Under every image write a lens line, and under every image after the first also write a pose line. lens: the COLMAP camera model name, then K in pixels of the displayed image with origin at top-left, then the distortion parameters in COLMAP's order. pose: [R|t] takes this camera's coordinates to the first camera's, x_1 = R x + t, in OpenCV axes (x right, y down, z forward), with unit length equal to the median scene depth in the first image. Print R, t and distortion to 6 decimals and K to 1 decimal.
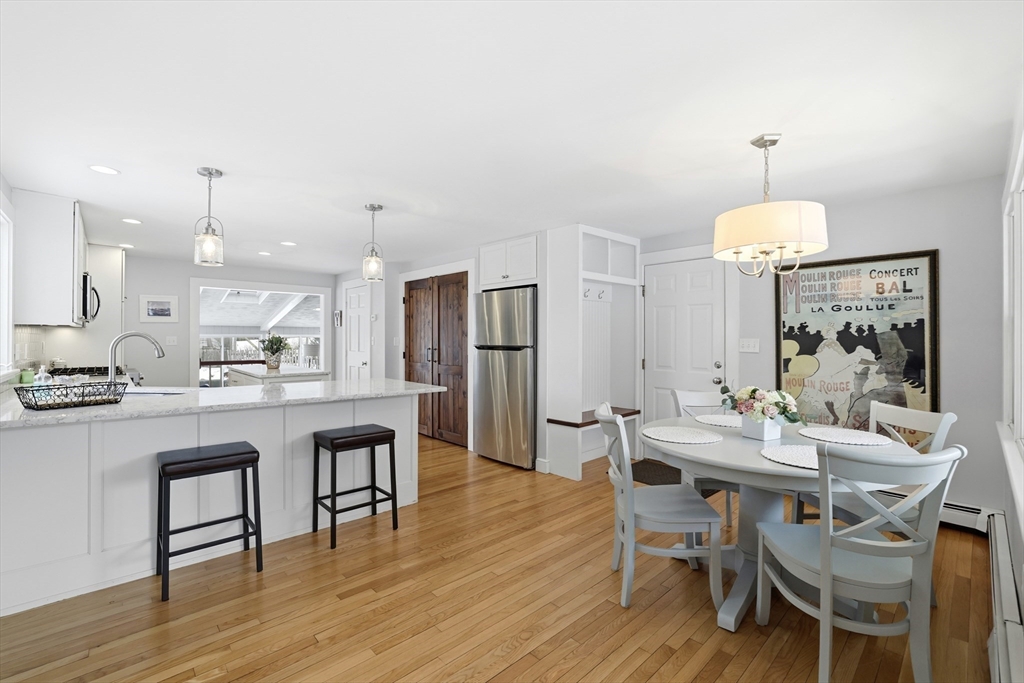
lens RADIAL K [[441.7, 0, 506.5], [0, 441.7, 338.5], [0, 0, 1]] dist [-0.030601, 0.003116]
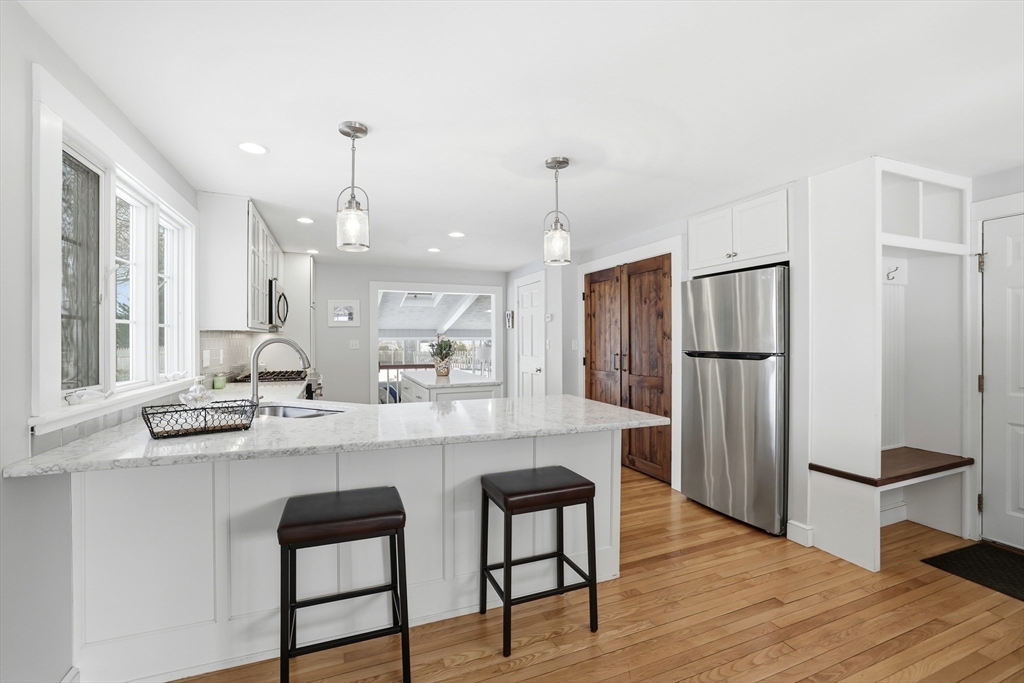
lens RADIAL K [[441.7, 0, 505.4], [0, 441.7, 339.6], [0, 0, 1]] dist [-0.030601, 0.003116]
pose [[0.931447, -0.004921, -0.363843, -0.094901], [0.004942, 0.999987, -0.000871, -0.005299], [0.363843, -0.000987, 0.931460, 0.232704]]
